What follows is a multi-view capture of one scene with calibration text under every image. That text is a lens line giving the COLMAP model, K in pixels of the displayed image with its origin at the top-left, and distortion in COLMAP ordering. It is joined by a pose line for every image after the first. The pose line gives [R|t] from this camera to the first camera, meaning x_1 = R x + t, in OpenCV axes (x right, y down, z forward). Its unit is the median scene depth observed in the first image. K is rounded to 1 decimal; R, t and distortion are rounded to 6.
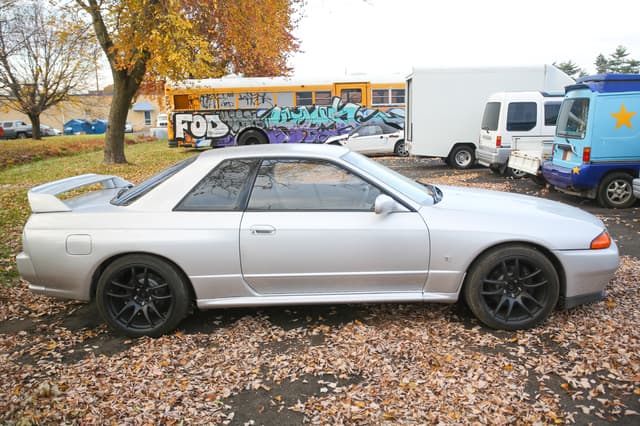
lens RADIAL K [[569.4, 0, 320.9], [0, 569.4, 210.3], [0, 0, 1]] dist [-0.026041, 0.101229]
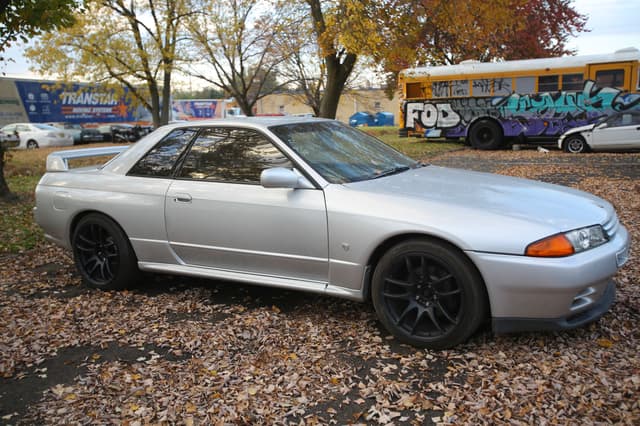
lens RADIAL K [[598.3, 0, 315.3], [0, 598.3, 192.1], [0, 0, 1]] dist [0.026192, 0.000000]
pose [[0.868862, 0.063650, -0.490945, 0.587374], [-0.077548, 0.996957, -0.007989, 0.013842], [0.488943, 0.045013, 0.871154, 0.189355]]
